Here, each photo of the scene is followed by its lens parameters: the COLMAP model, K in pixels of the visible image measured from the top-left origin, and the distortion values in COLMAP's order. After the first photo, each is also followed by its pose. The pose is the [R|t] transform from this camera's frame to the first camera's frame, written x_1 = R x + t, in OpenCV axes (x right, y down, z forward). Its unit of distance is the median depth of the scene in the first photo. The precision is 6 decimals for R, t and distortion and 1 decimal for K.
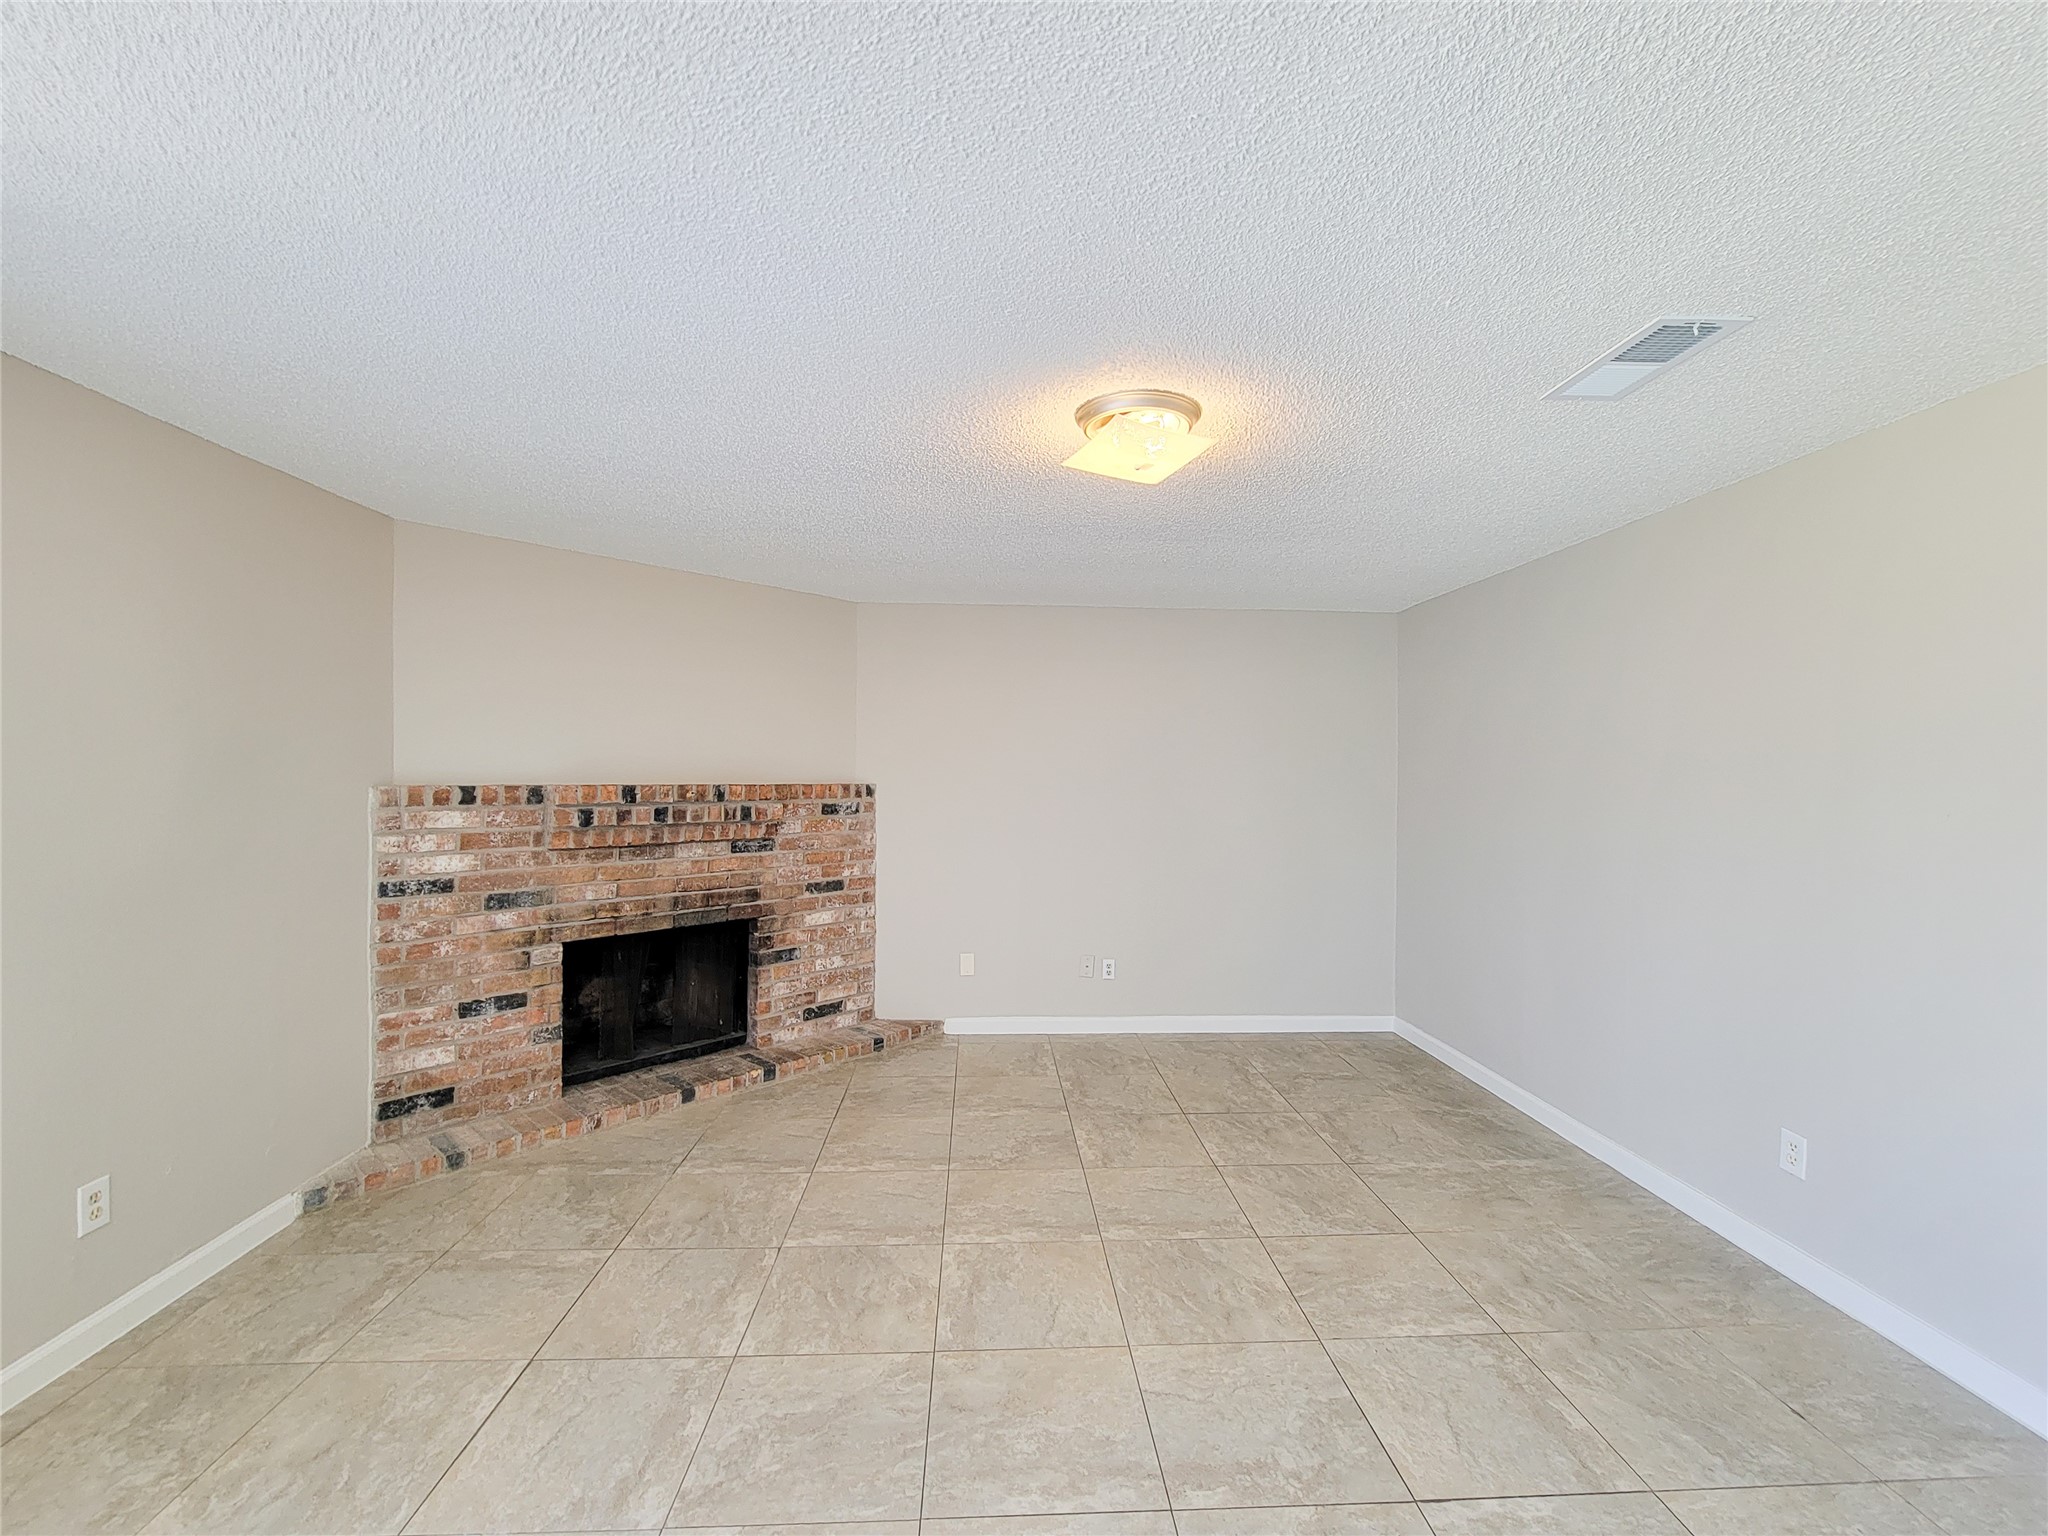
lens RADIAL K [[864.9, 0, 1019.7], [0, 864.9, 763.2], [0, 0, 1]] dist [-0.025821, -0.000109]
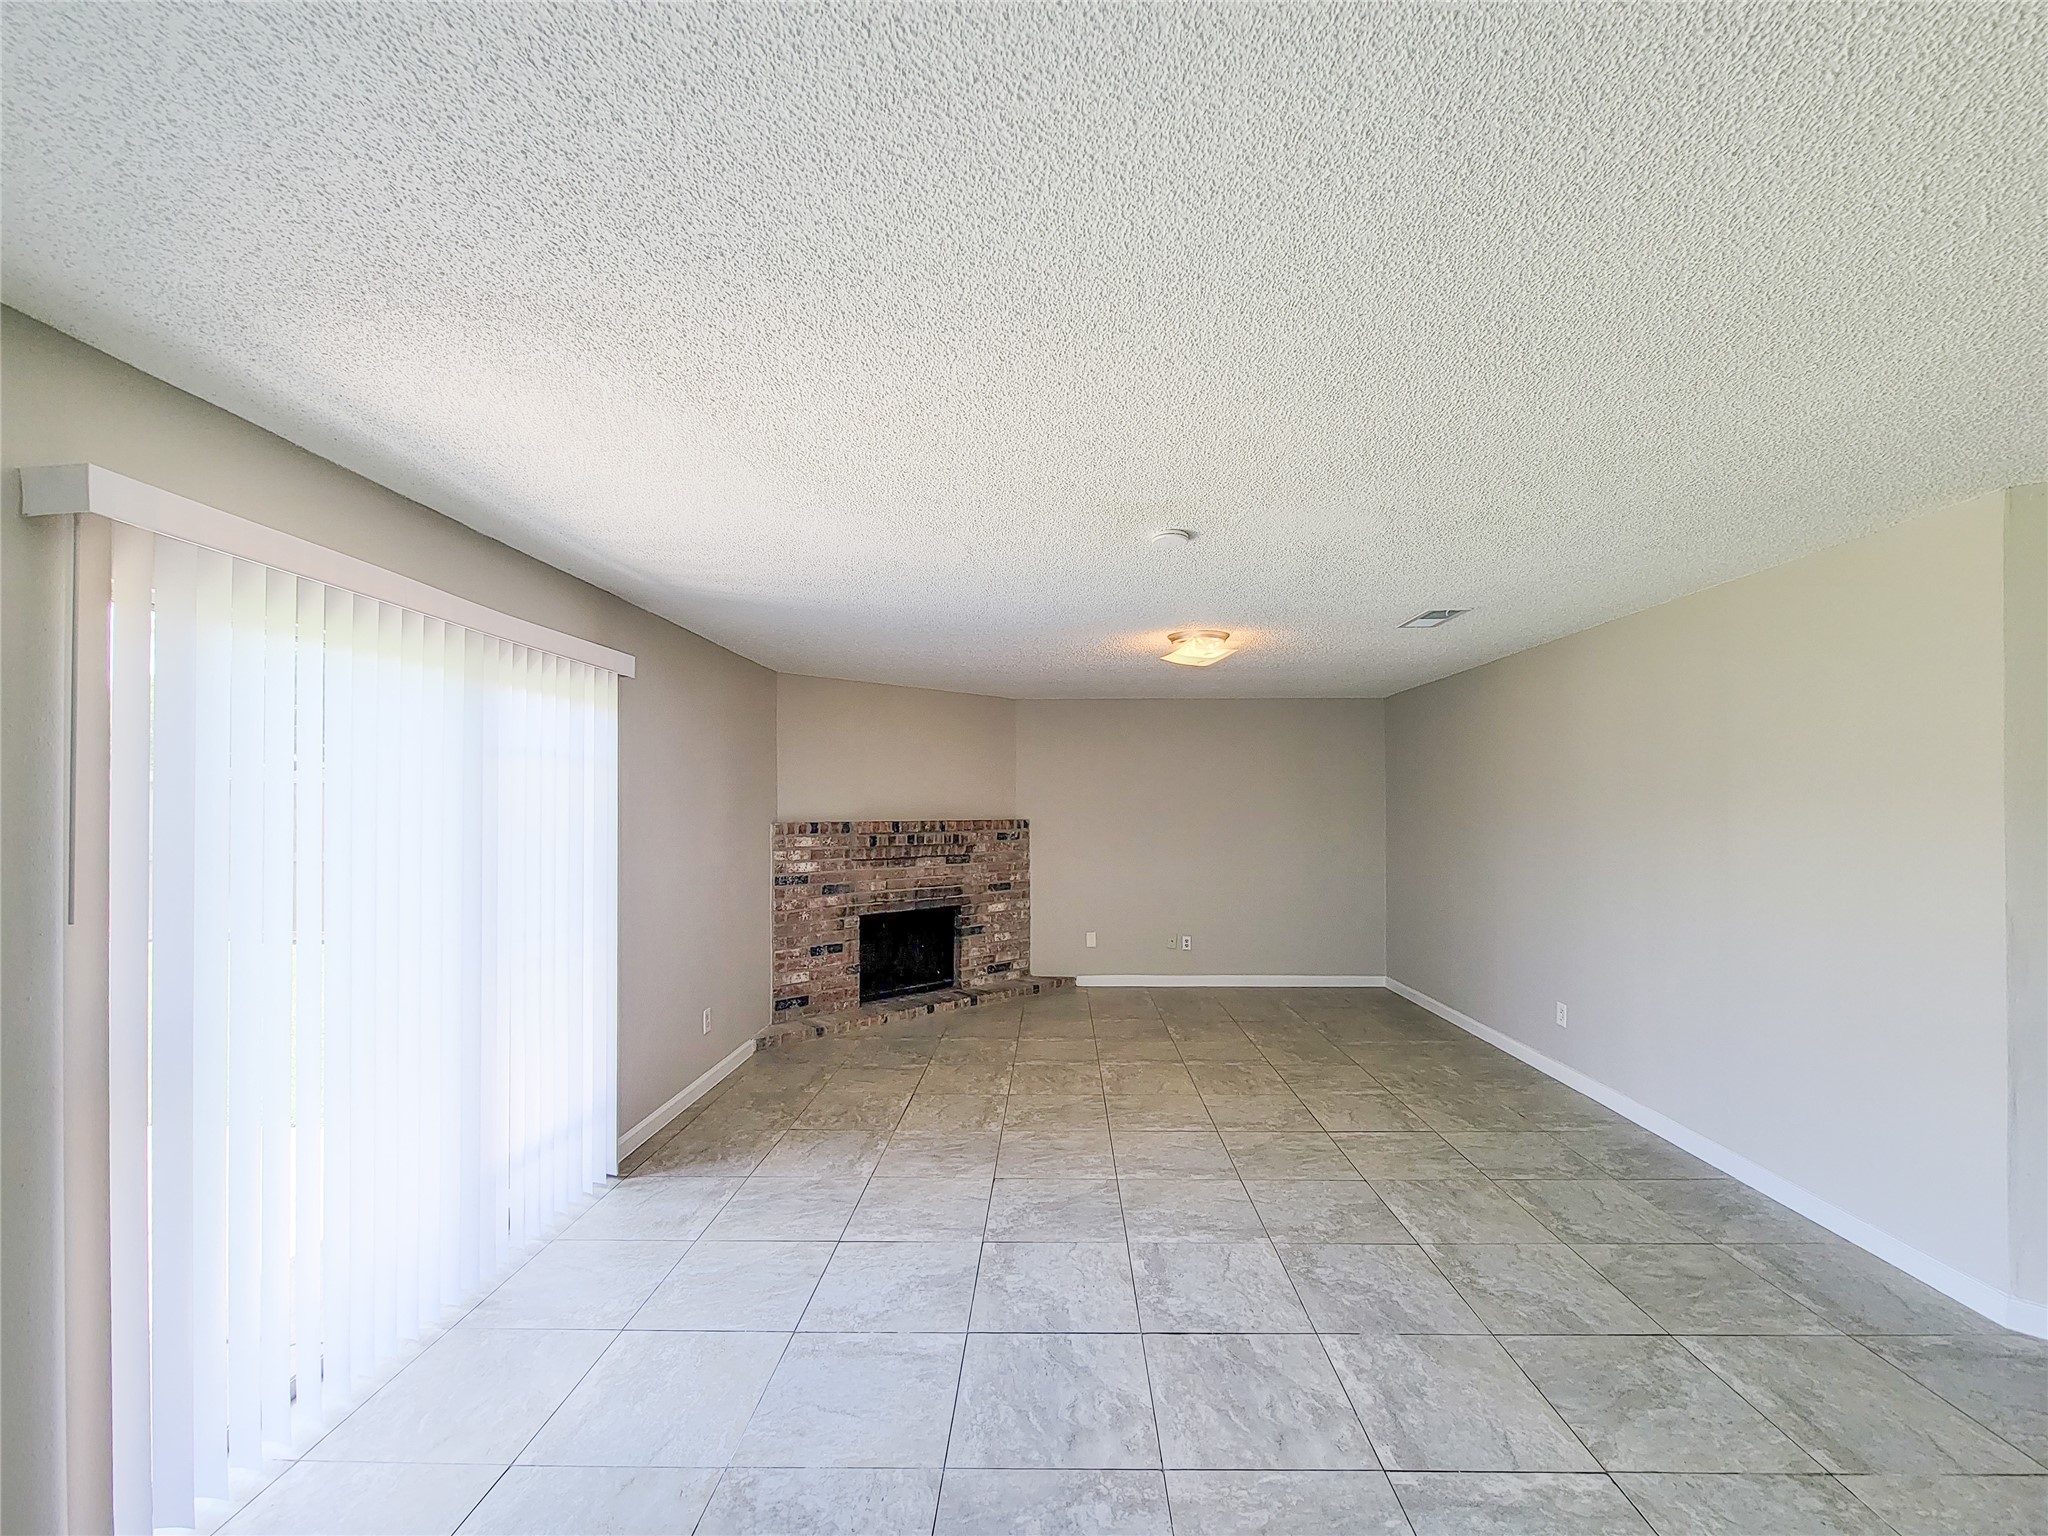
lens RADIAL K [[864.9, 0, 1036.4], [0, 864.9, 800.5], [0, 0, 1]] dist [-0.025821, -0.000109]
pose [[0.997715, -0.010585, -0.066732, -0.076678], [0.010716, 0.999941, 0.001609, -0.016216], [0.066711, -0.002320, 0.997770, -0.715779]]
